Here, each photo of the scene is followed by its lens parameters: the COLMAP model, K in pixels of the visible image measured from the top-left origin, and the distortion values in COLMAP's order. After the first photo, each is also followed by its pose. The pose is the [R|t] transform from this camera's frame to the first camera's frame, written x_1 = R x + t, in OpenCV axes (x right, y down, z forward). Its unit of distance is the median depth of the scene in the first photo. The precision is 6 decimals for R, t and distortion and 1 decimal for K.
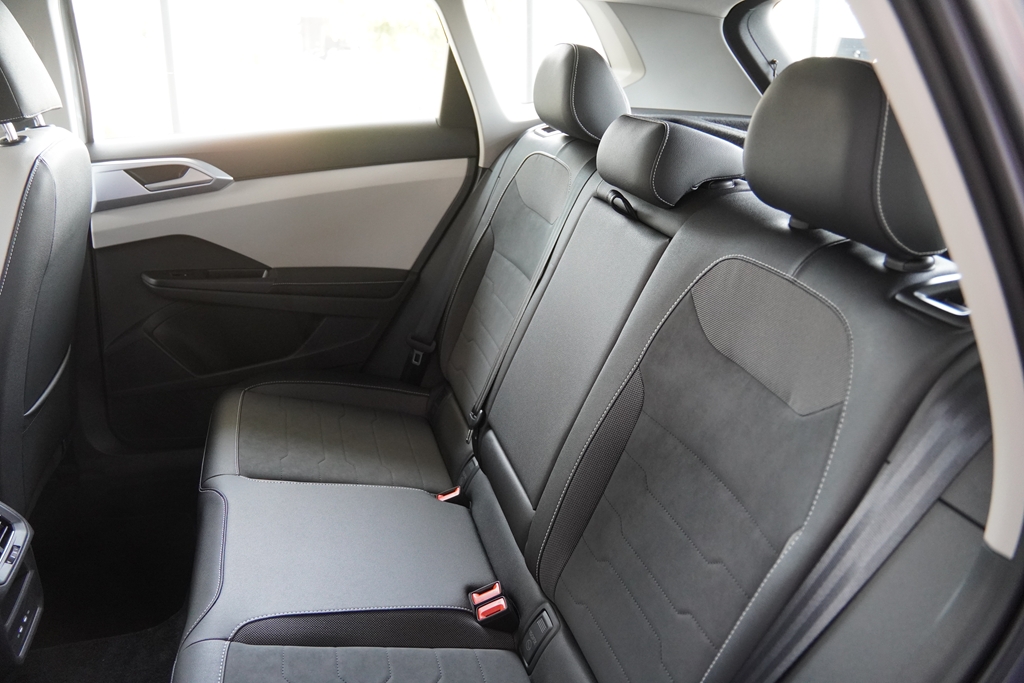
lens RADIAL K [[750.2, 0, 512.0], [0, 750.2, 341.5], [0, 0, 1]] dist [-0.141832, 0.106986]
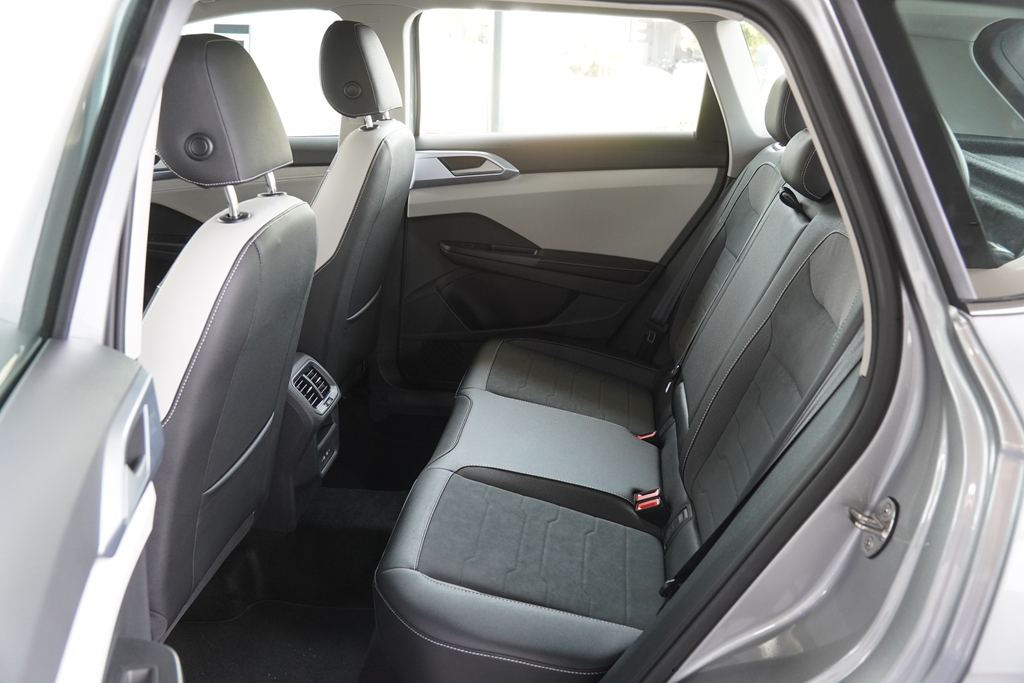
lens RADIAL K [[893.0, 0, 540.2], [0, 893.0, 342.3], [0, 0, 1]] dist [-0.045648, 0.102759]
pose [[0.929231, 0.115690, -0.350921, 0.224274], [-0.141119, 0.988844, -0.047683, 0.136291], [0.341489, 0.093831, 0.935190, -0.385227]]
